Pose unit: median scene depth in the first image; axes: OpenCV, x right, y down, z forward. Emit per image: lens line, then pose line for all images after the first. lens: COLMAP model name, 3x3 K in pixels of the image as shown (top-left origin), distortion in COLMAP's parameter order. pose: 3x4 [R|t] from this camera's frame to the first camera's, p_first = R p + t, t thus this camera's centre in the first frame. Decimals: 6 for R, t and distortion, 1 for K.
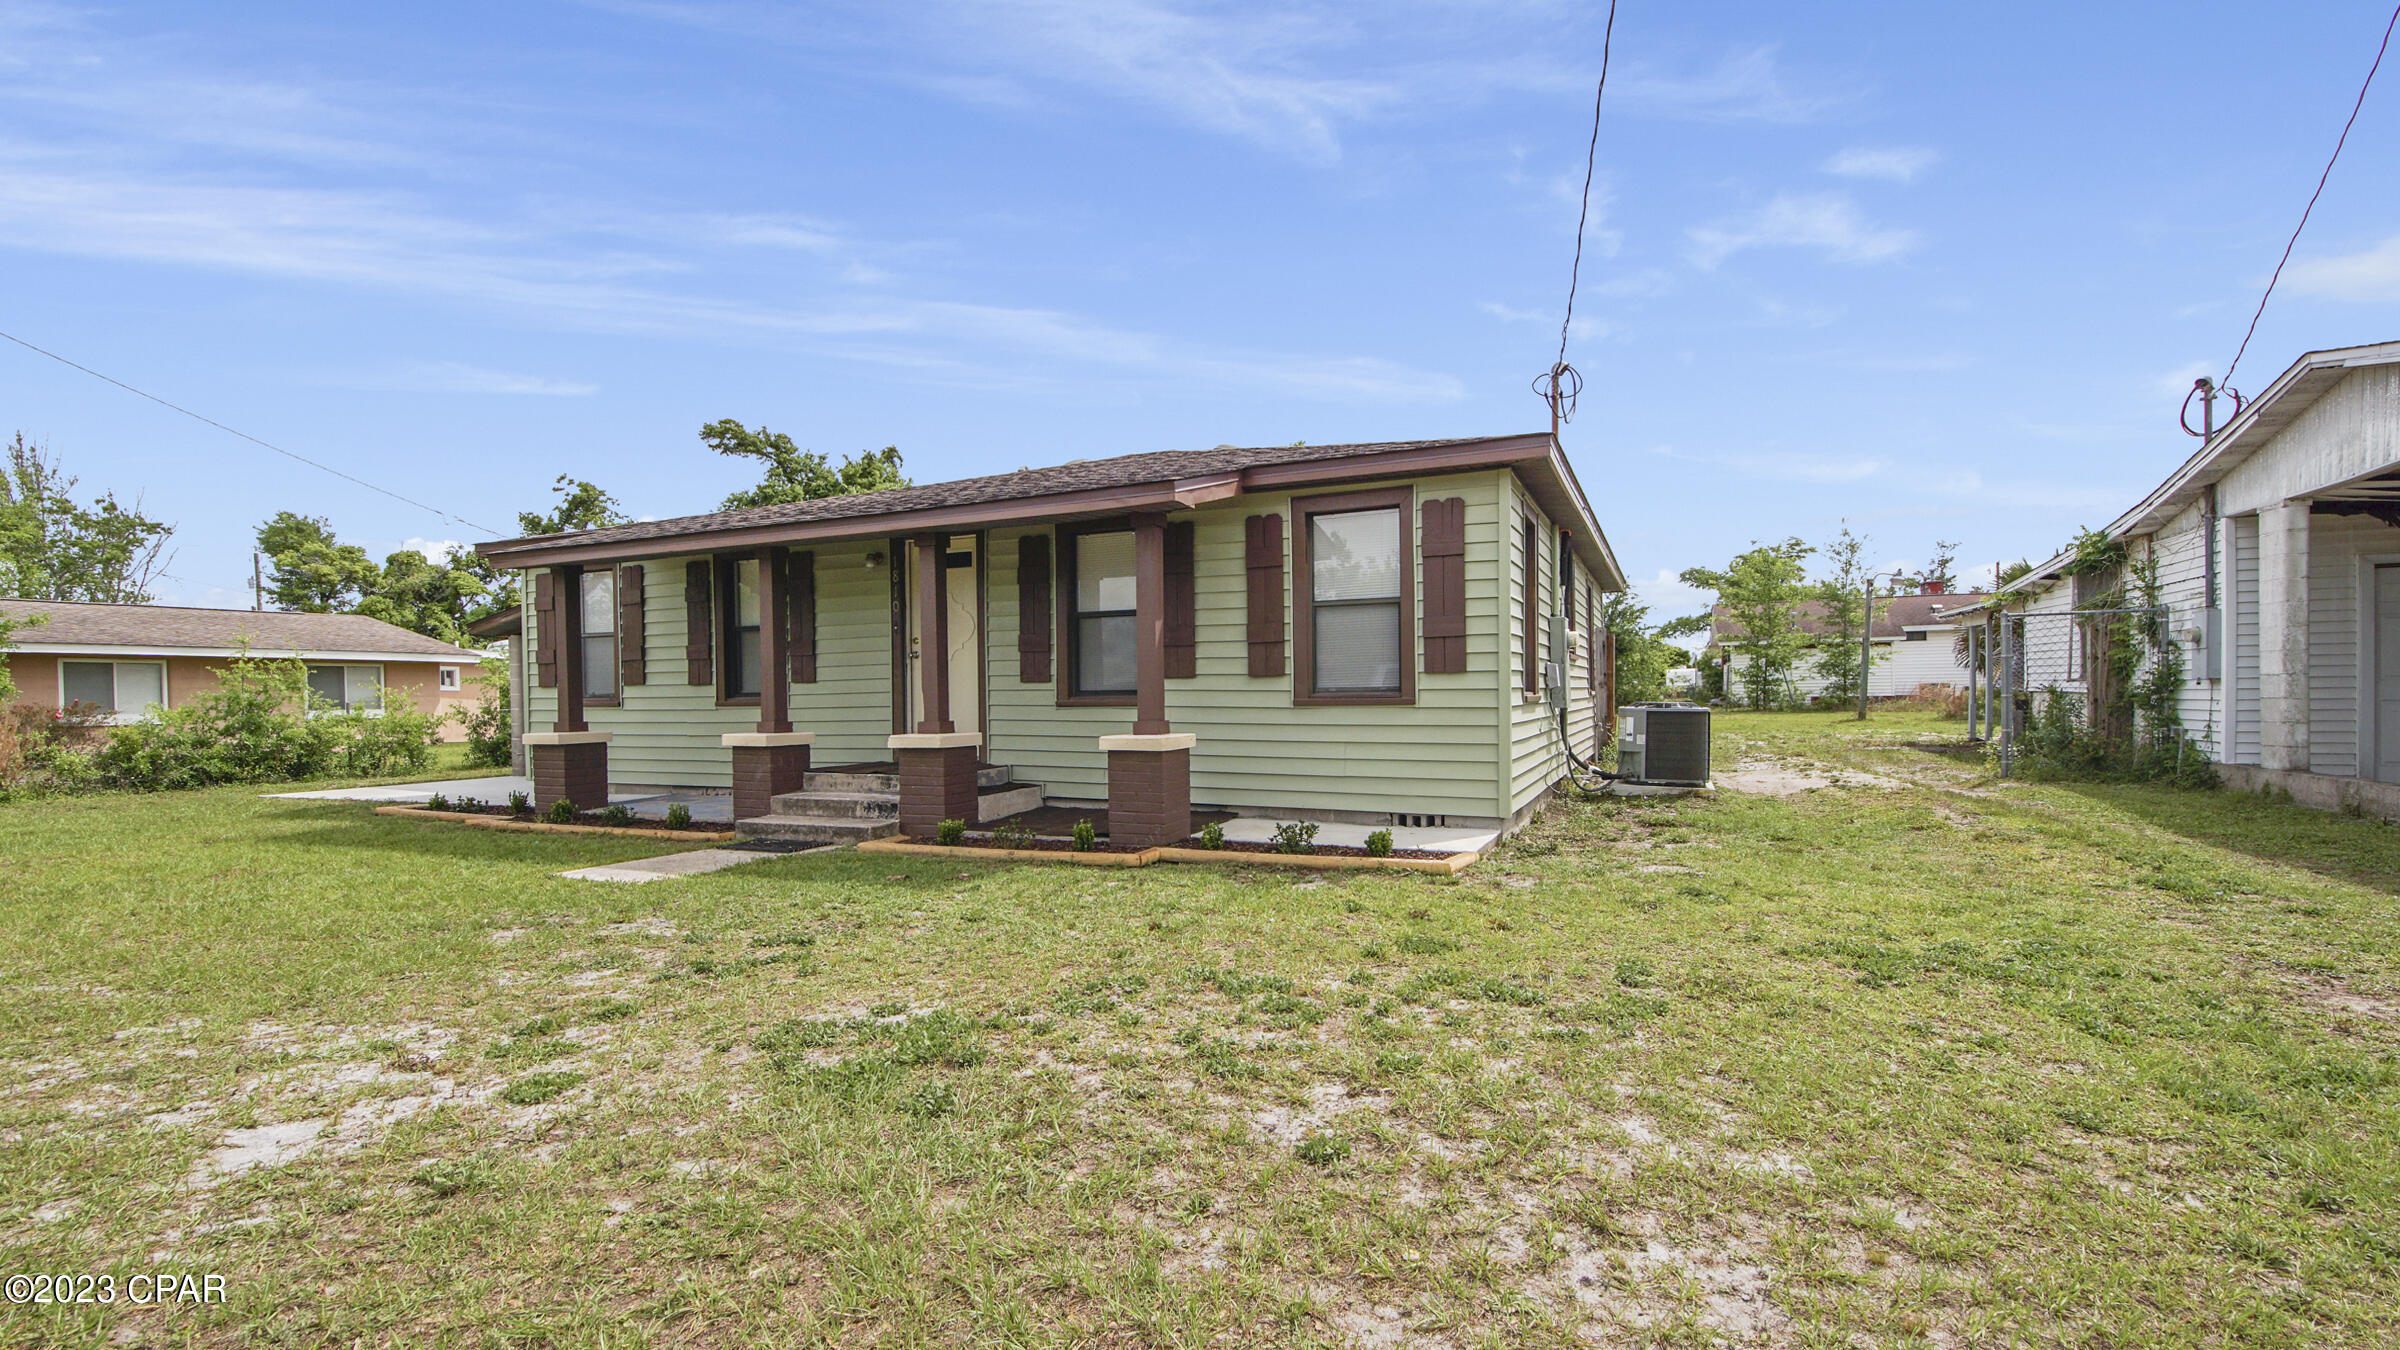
lens RADIAL K [[1046.9, 0, 1197.6], [0, 1046.9, 721.5], [0, 0, 1]] dist [0.059042, -0.049567]
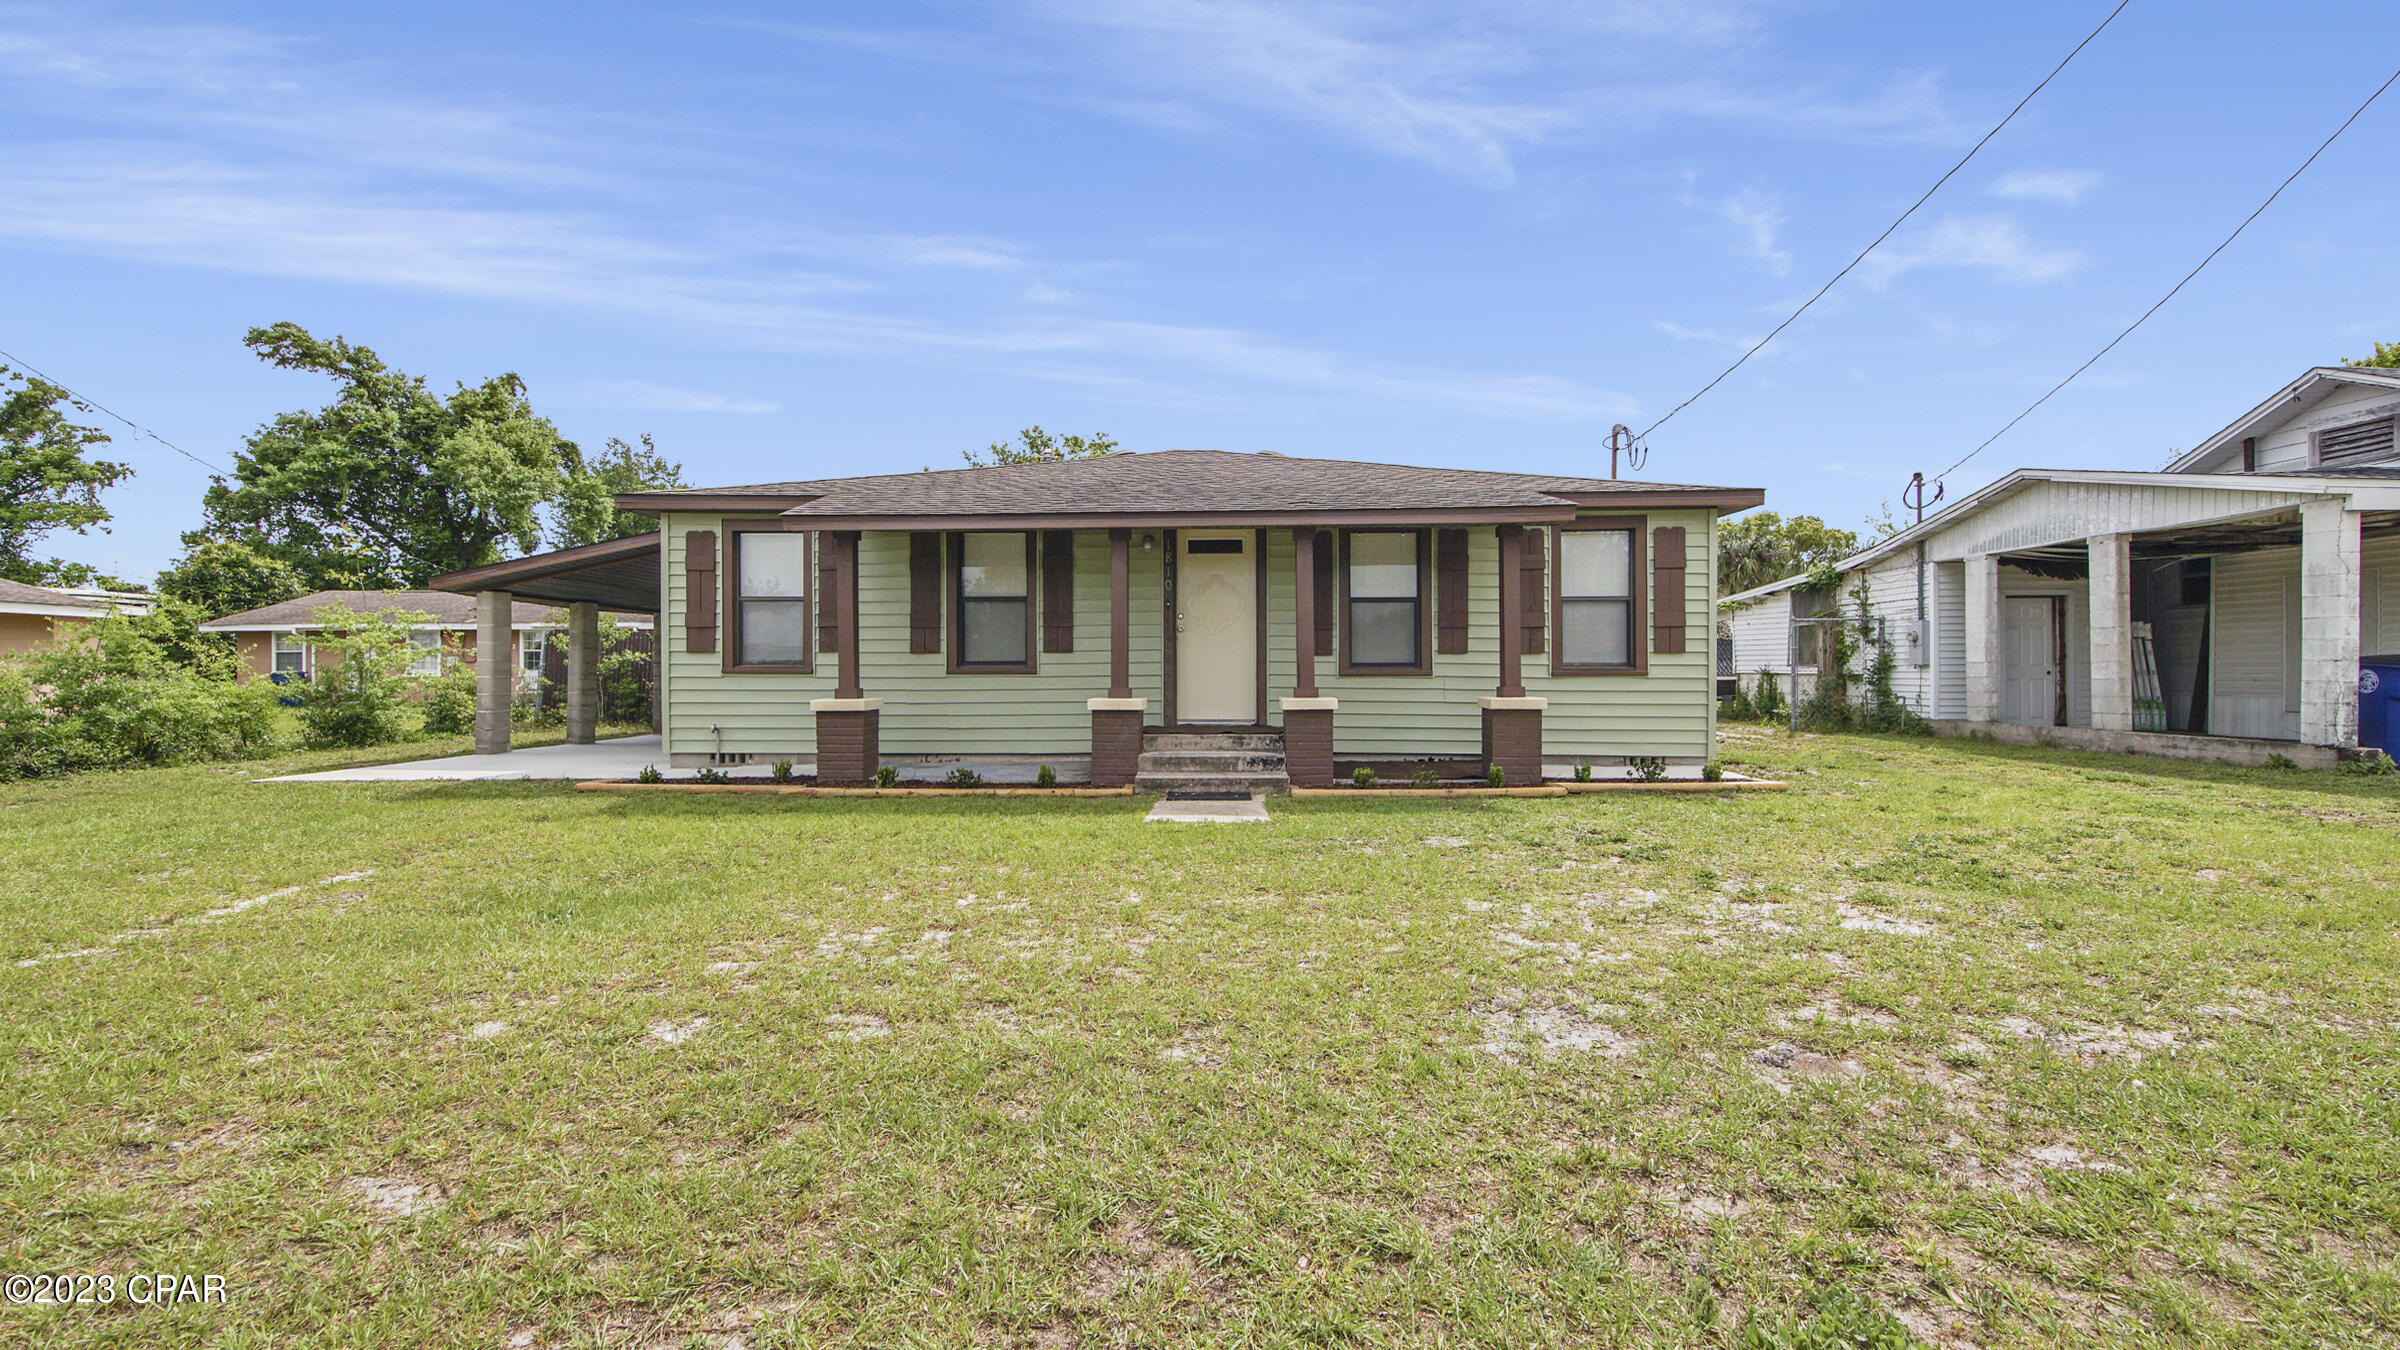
lens RADIAL K [[1073.8, 0, 1200.0], [0, 1073.8, 675.0], [0, 0, 1]] dist [-0.000427, -0.010512]
pose [[0.923031, 0.008511, 0.384631, -0.660172], [0.000460, 0.999730, -0.023226, 0.011239], [-0.384725, 0.021615, 0.922778, -0.049897]]
